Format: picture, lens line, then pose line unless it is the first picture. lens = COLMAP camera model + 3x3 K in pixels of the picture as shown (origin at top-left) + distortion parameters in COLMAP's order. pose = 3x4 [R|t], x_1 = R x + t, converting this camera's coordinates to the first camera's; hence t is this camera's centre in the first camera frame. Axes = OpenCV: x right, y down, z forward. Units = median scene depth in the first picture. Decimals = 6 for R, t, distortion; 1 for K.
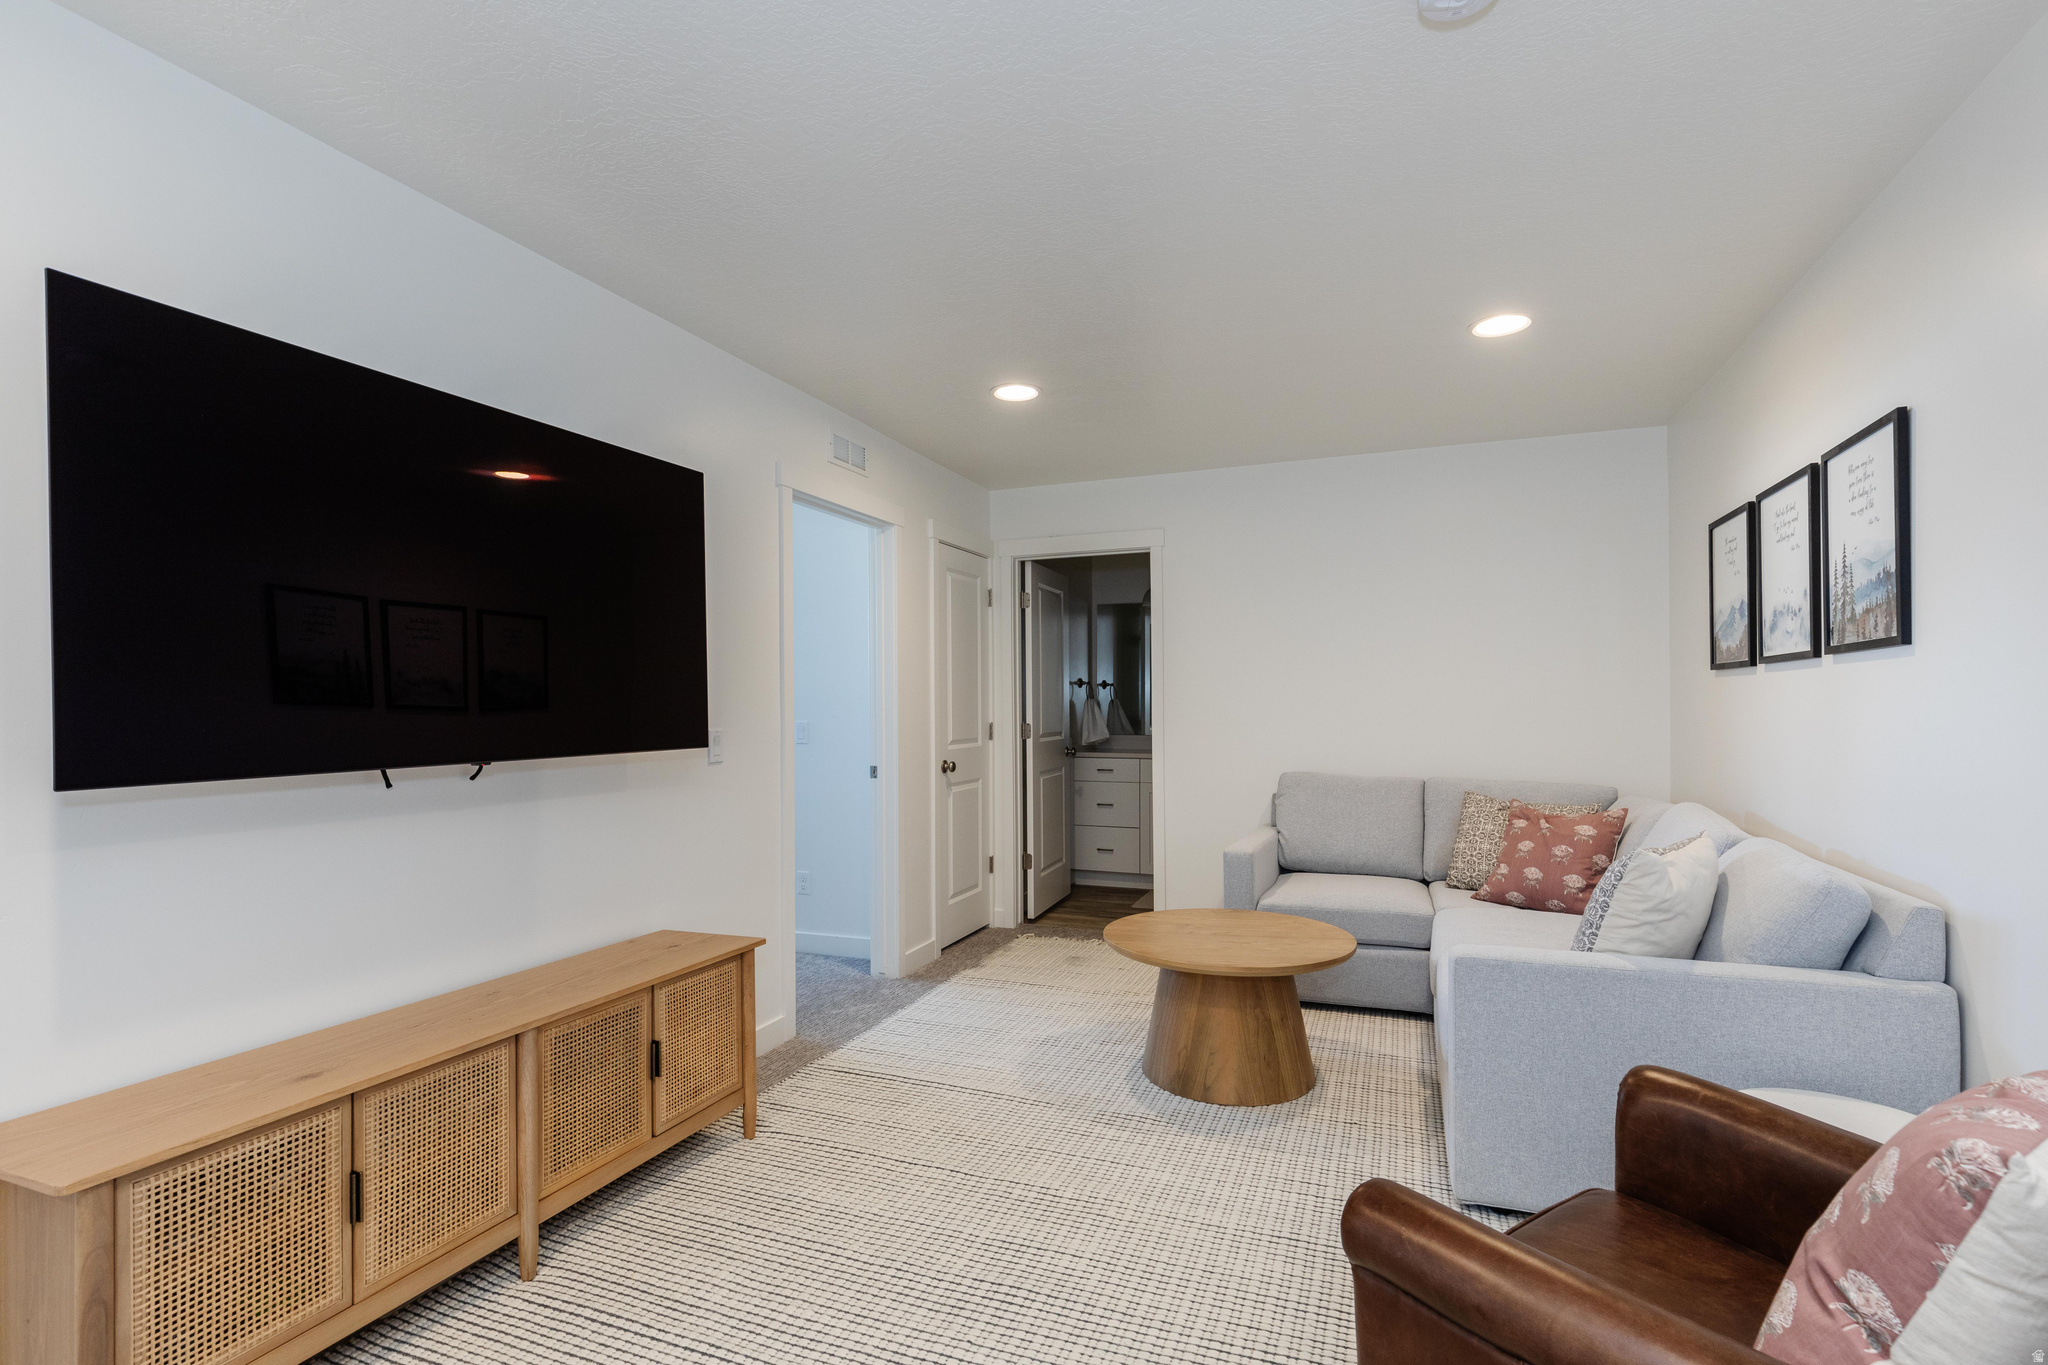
lens RADIAL K [[957.0, 0, 1020.6], [0, 957.0, 683.3], [0, 0, 1]] dist [0.018318, -0.000708]
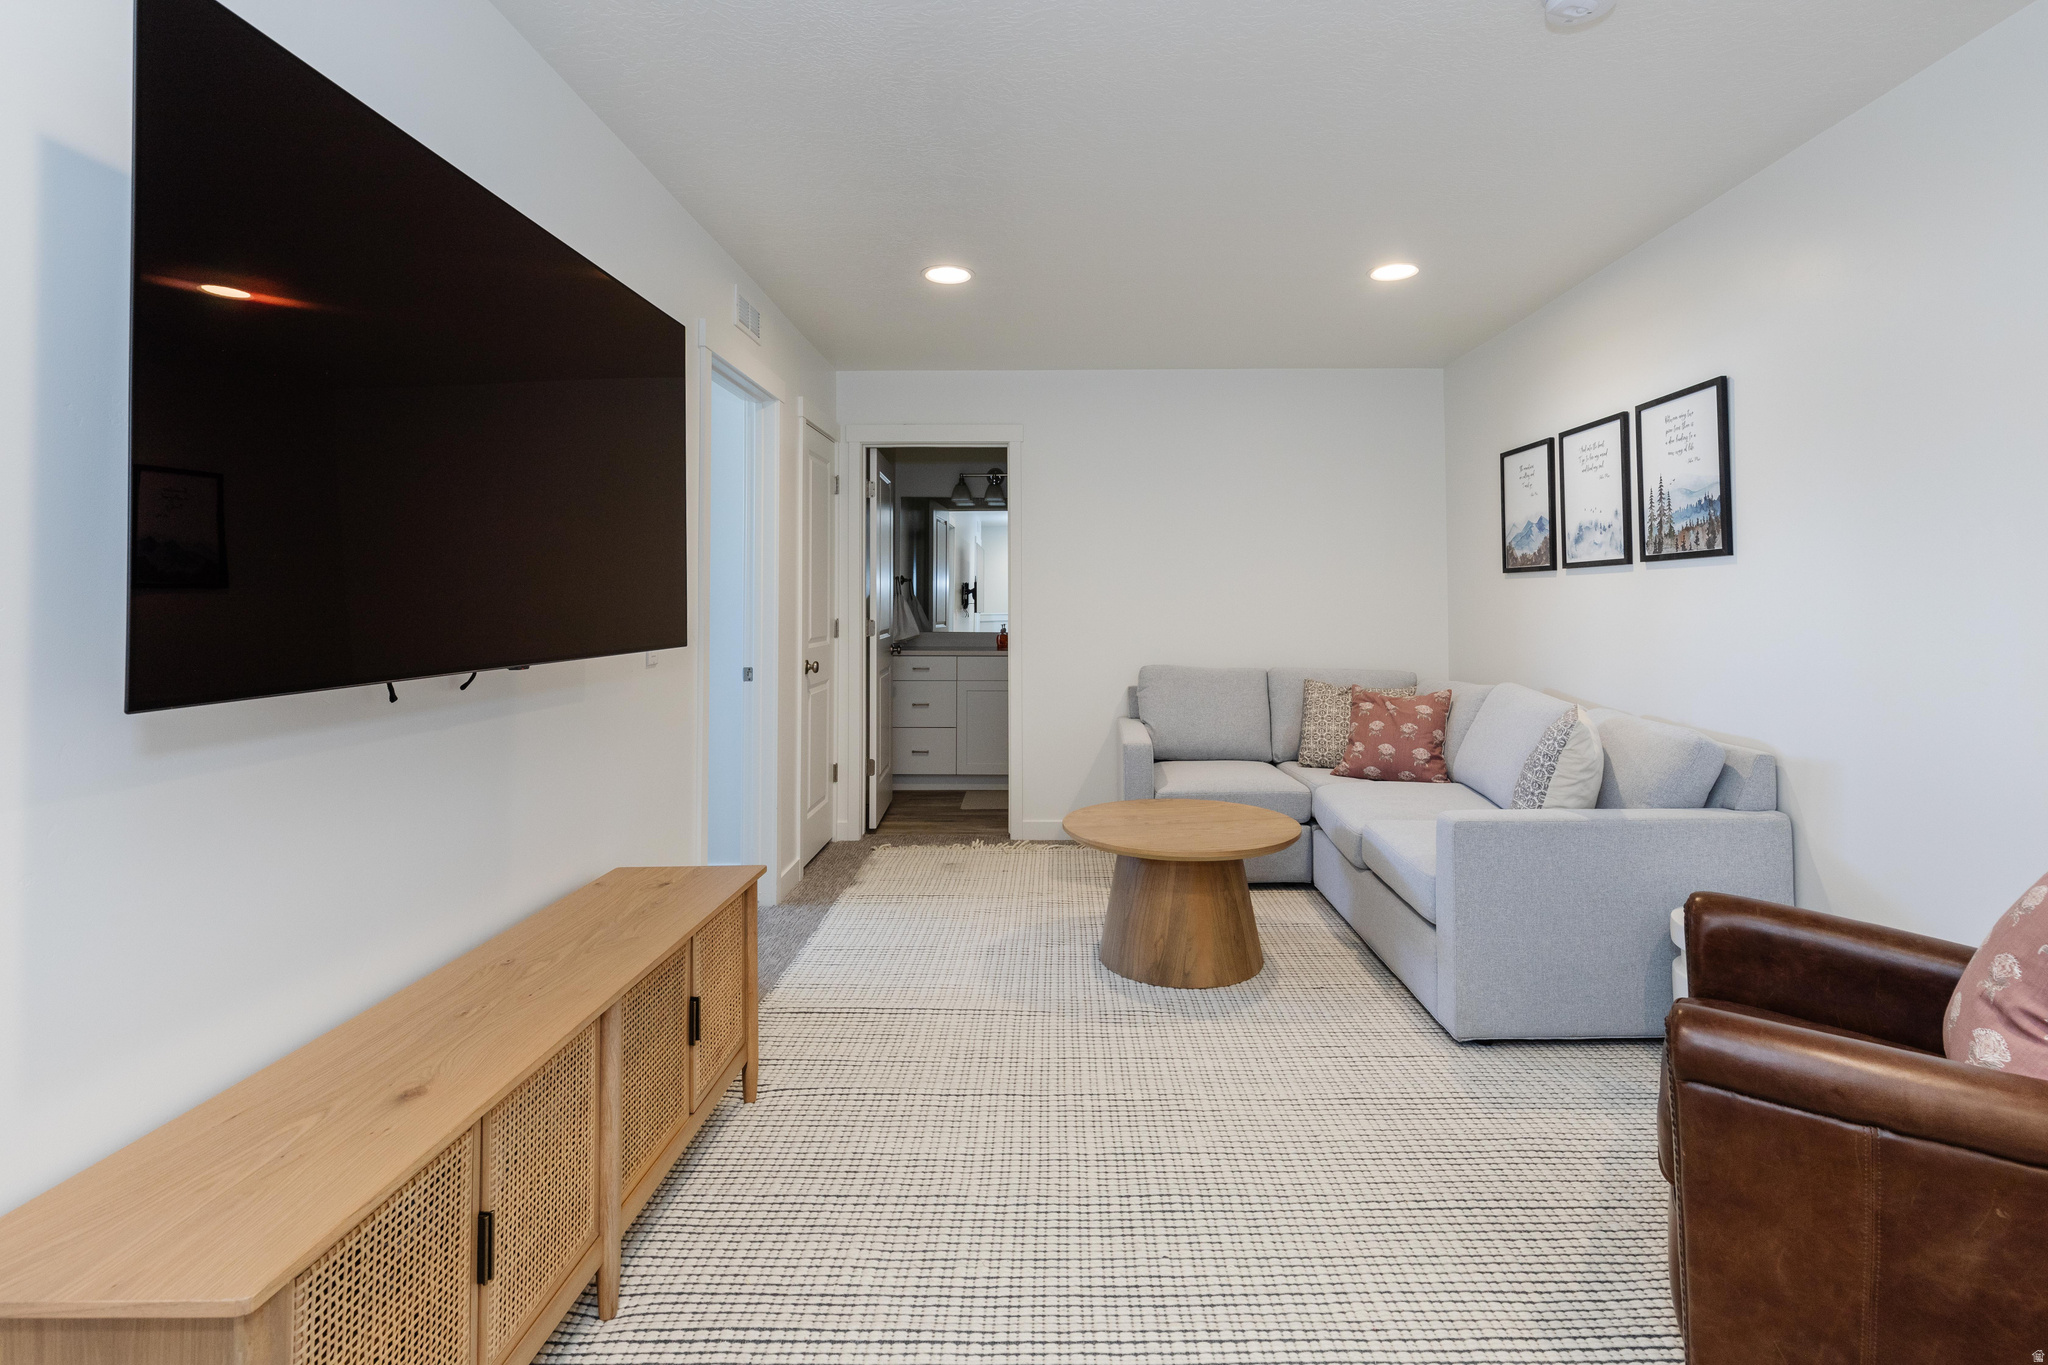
lens RADIAL K [[984.9, 0, 1029.9], [0, 984.9, 553.3], [0, 0, 1]] dist [0.017100, 0.000244]
pose [[0.931833, 0.021791, 0.362232, -0.343306], [-0.011634, 0.999476, -0.030197, 0.006853], [-0.362700, 0.023924, 0.931599, 0.067067]]
